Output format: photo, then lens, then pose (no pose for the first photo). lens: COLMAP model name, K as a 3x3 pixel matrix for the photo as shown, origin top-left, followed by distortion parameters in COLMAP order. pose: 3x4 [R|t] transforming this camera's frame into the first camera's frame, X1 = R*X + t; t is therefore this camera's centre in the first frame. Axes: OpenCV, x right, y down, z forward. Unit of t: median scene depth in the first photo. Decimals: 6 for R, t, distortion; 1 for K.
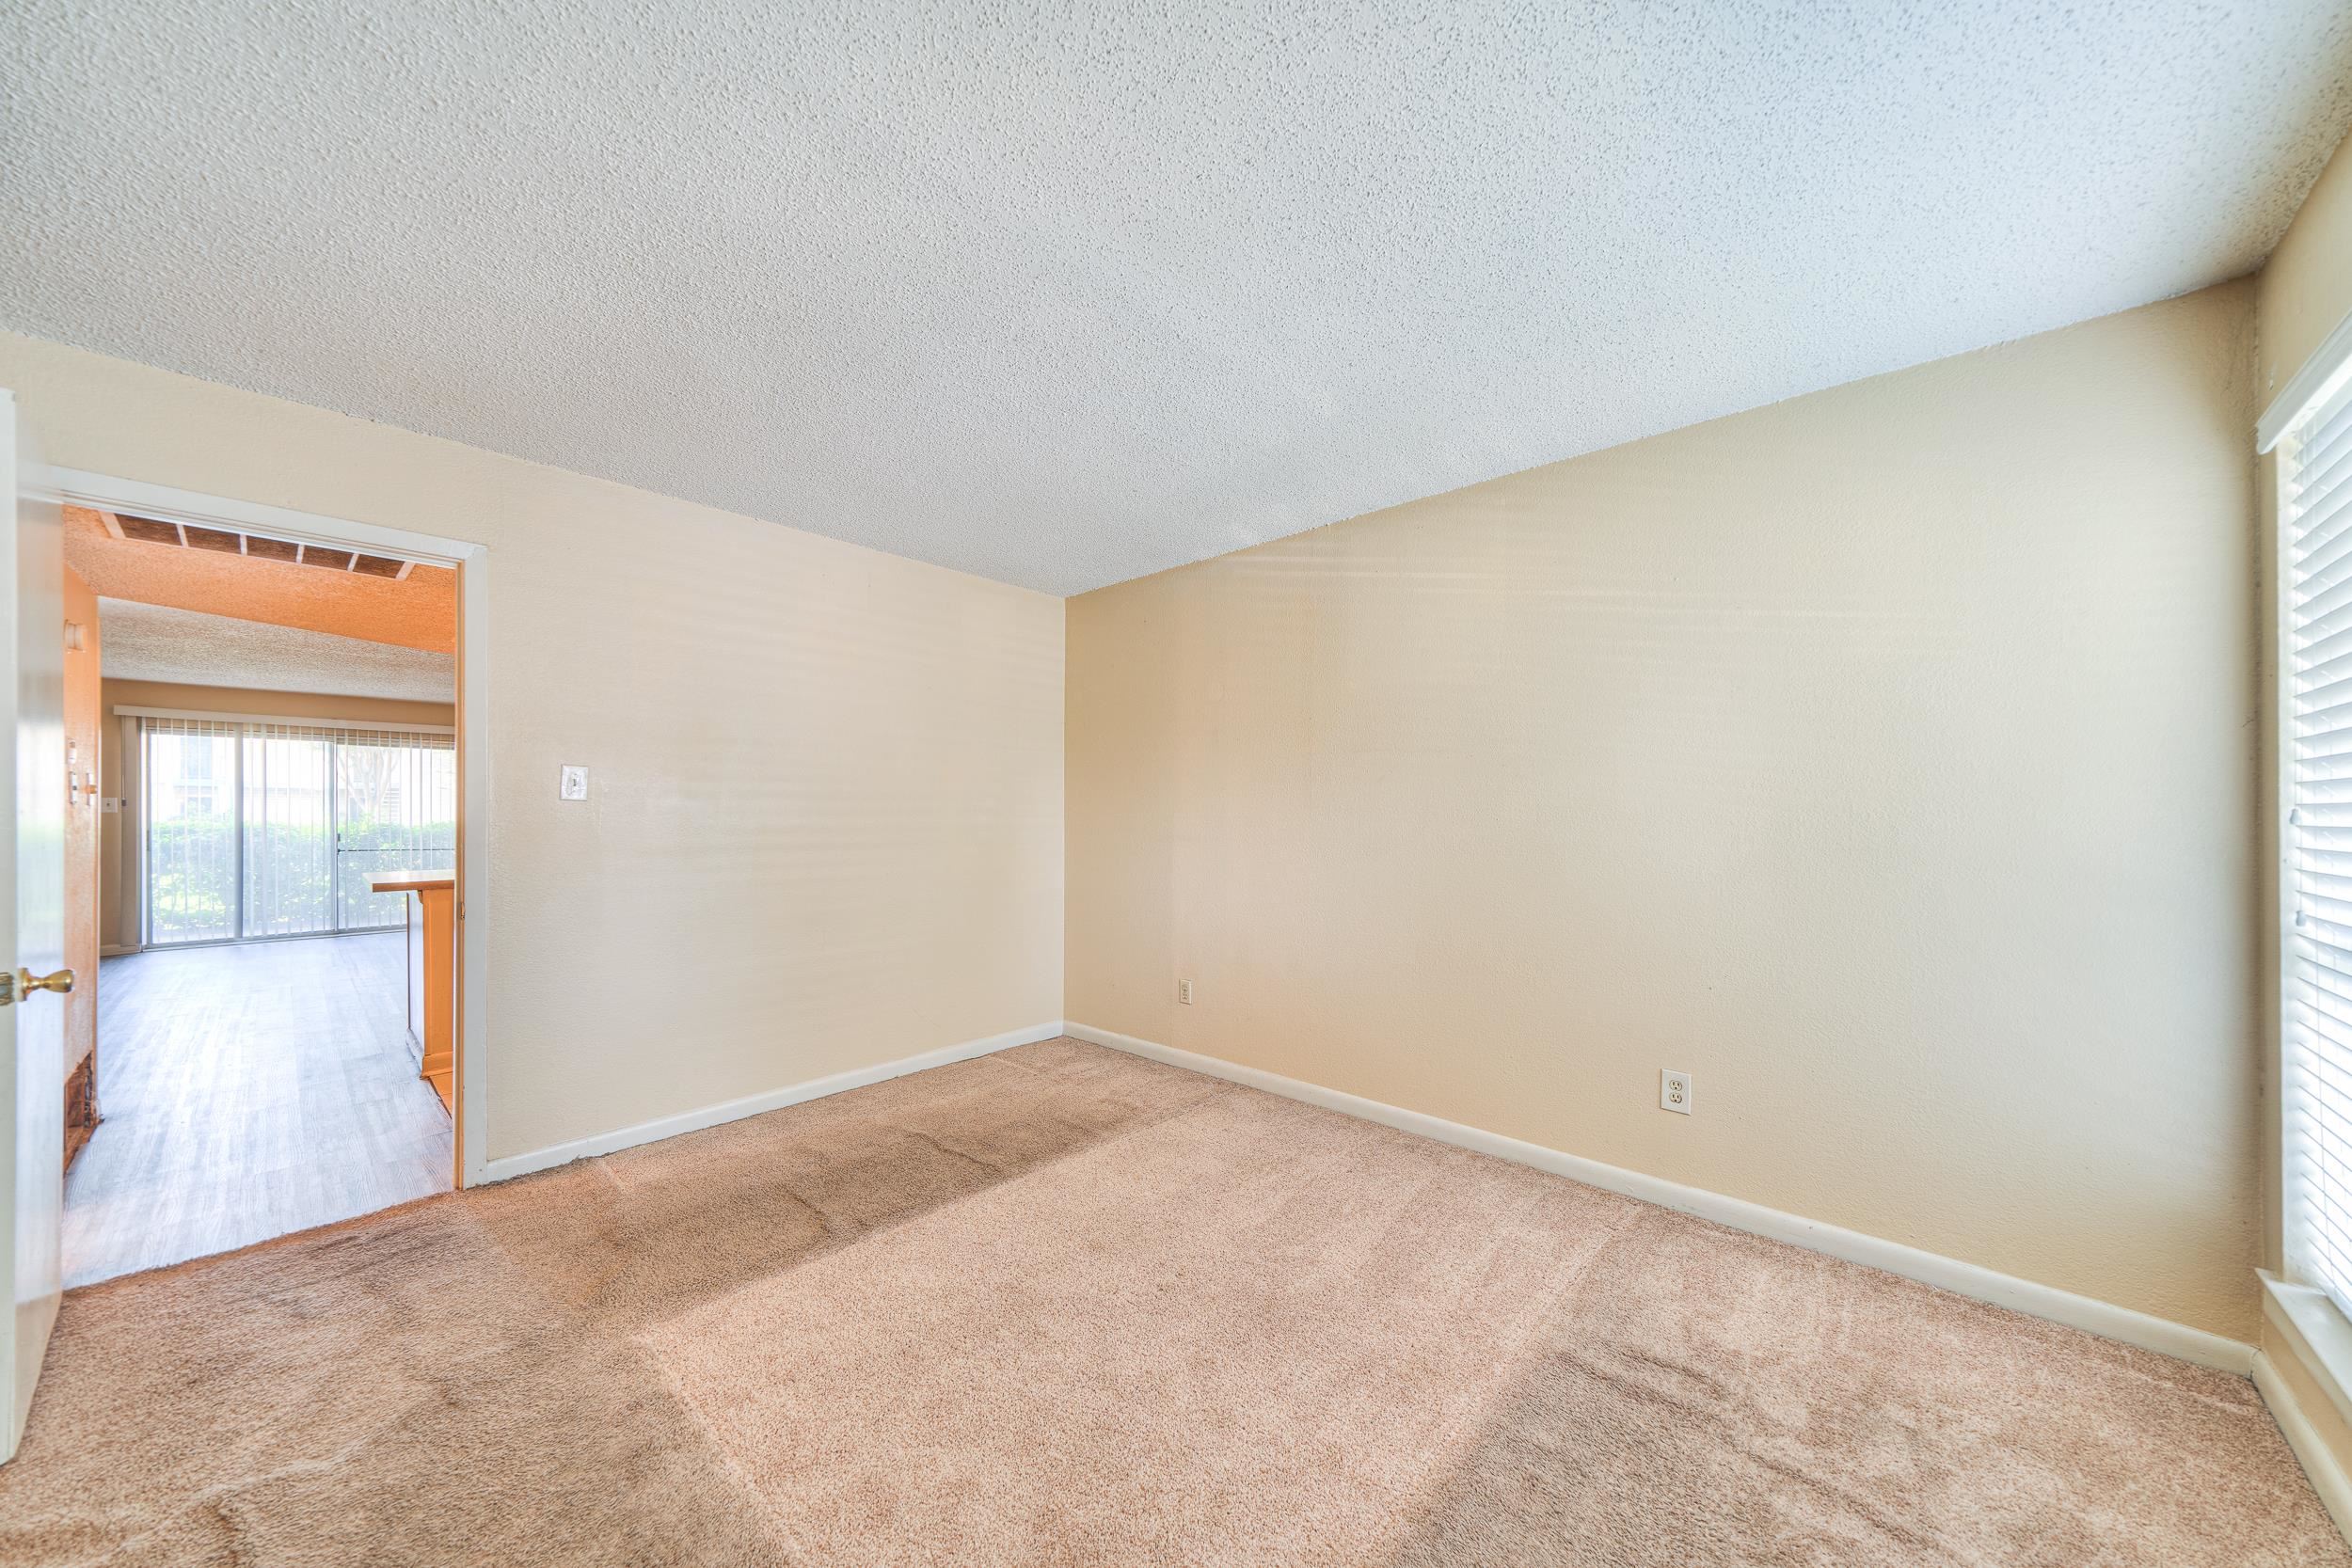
lens RADIAL K [[809.6, 0, 1208.1], [0, 809.6, 821.4], [0, 0, 1]] dist [-0.008274, 0.000645]
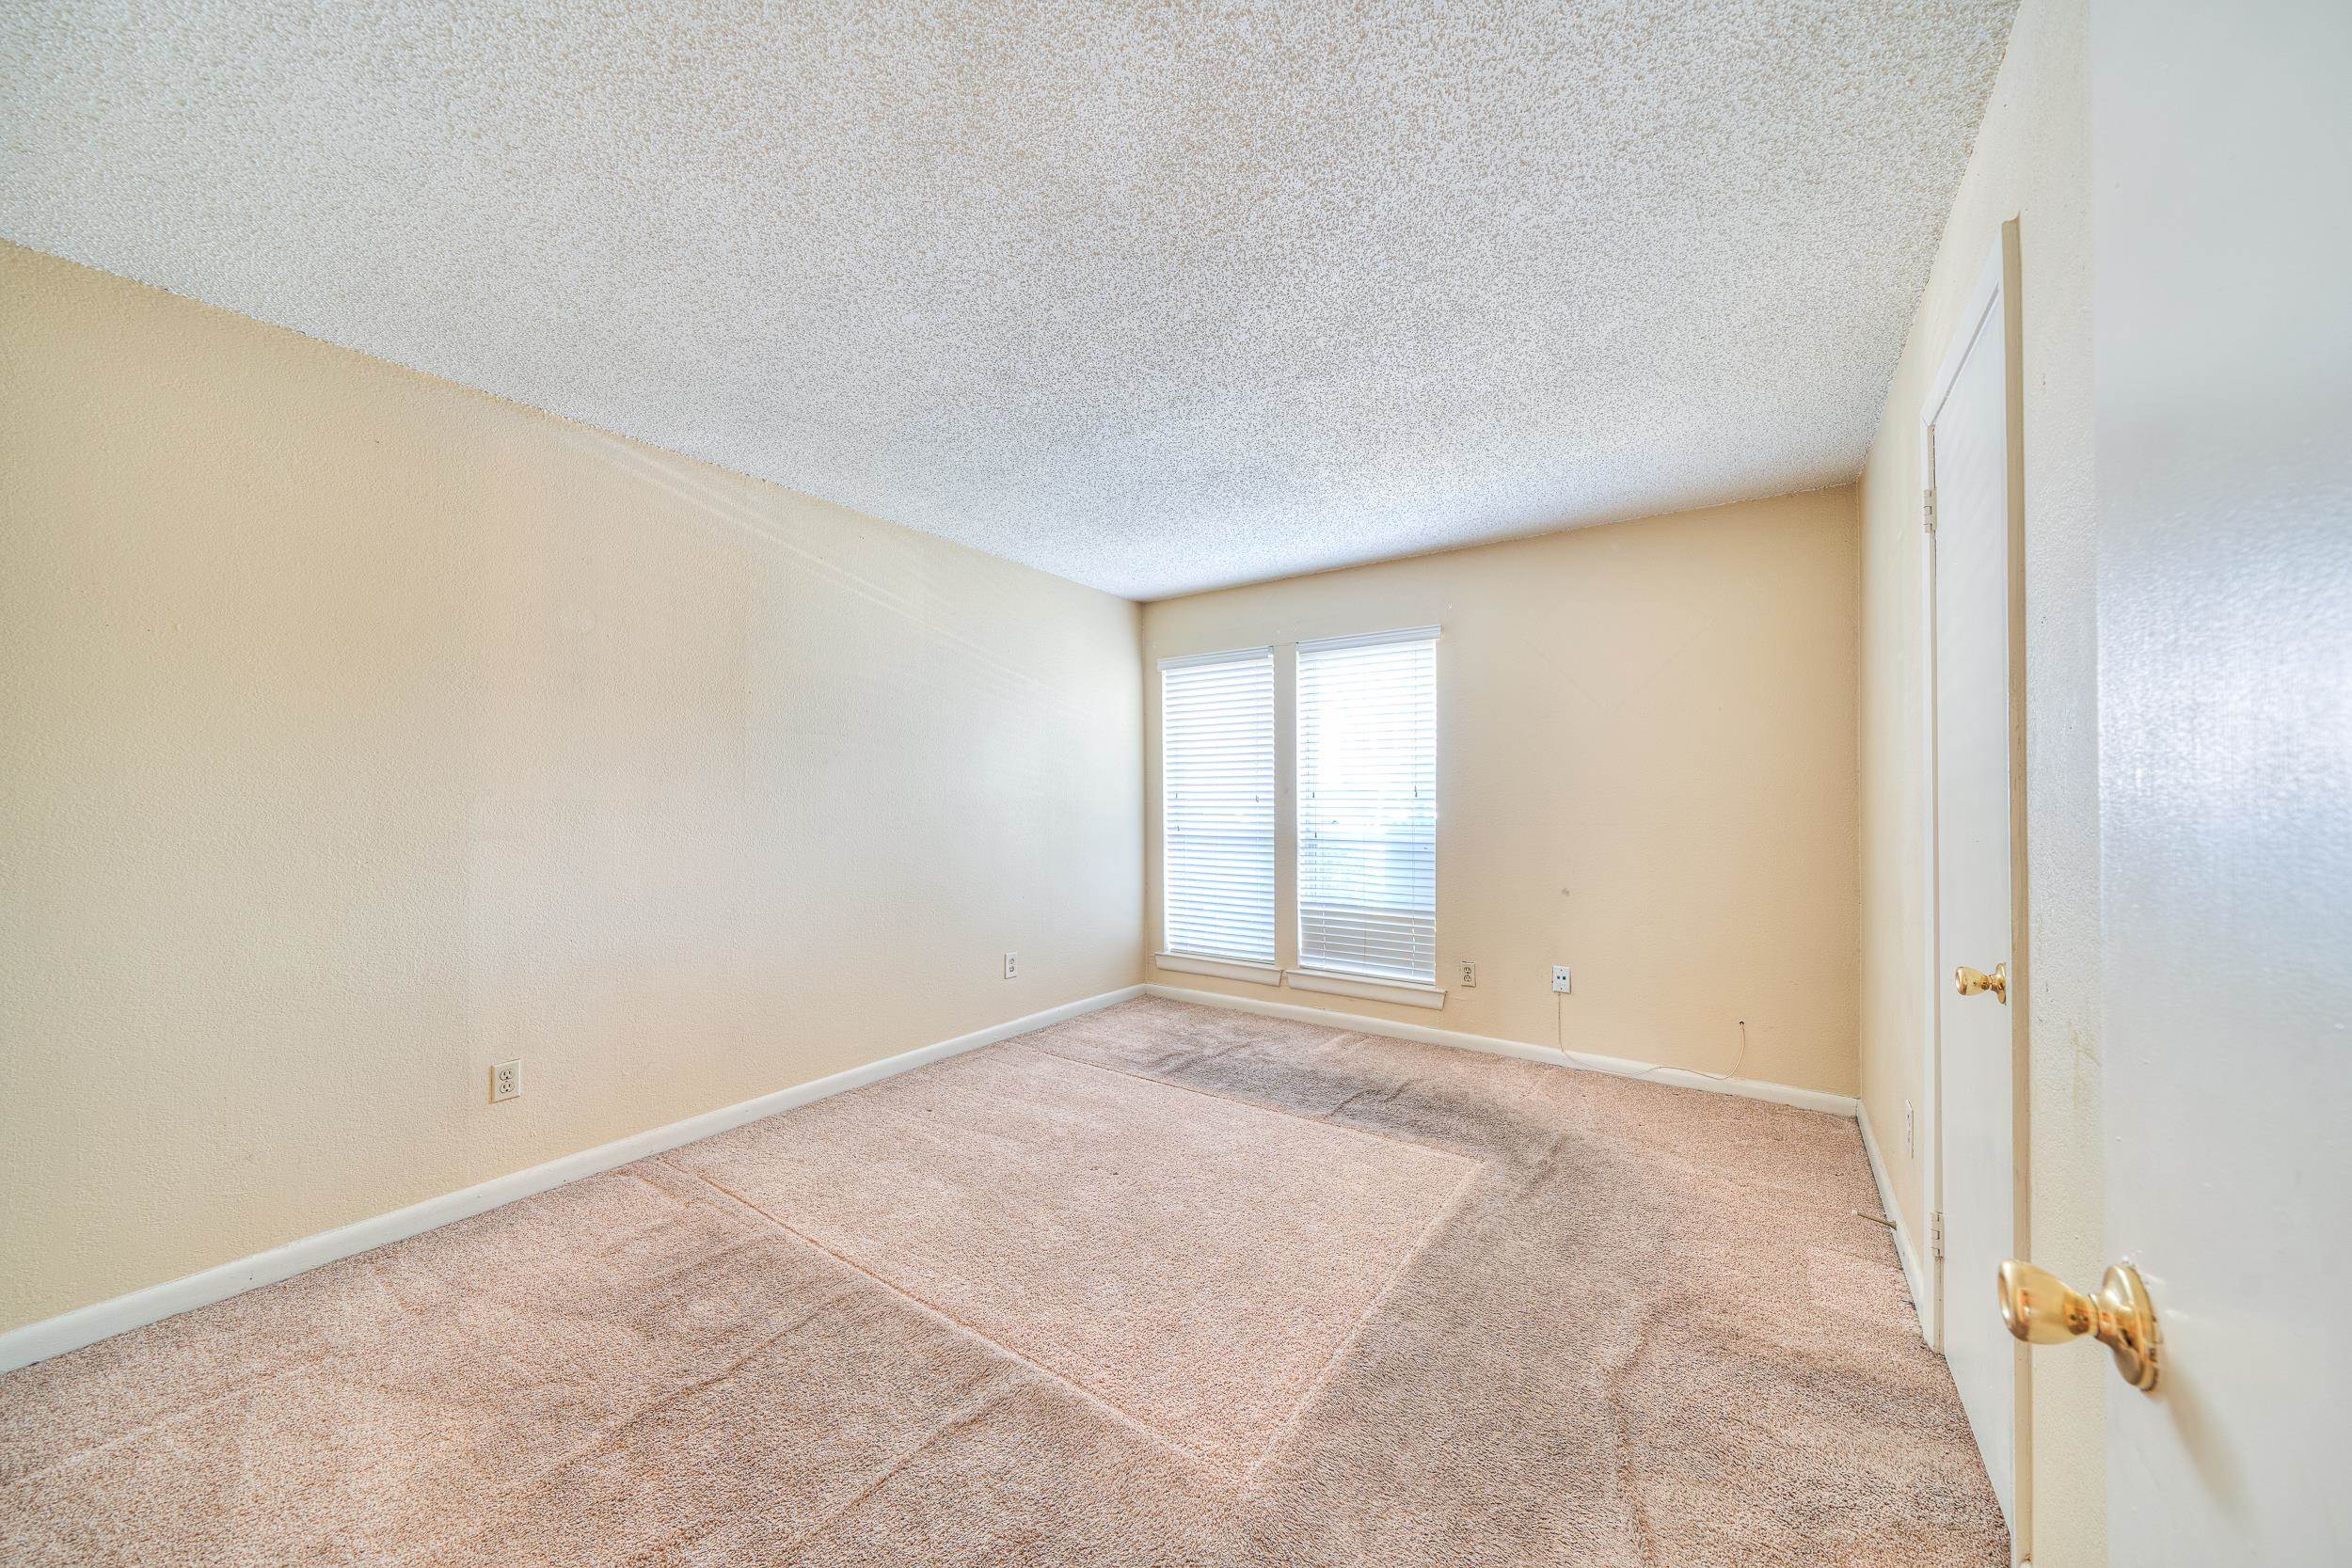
lens RADIAL K [[809.6, 0, 1178.8], [0, 809.6, 784.2], [0, 0, 1]] dist [-0.008274, 0.000645]
pose [[-0.111421, 0.004954, 0.993761, -1.099663], [0.006249, 0.999971, -0.004284, -0.021153], [-0.993754, 0.005733, -0.111449, 0.854810]]
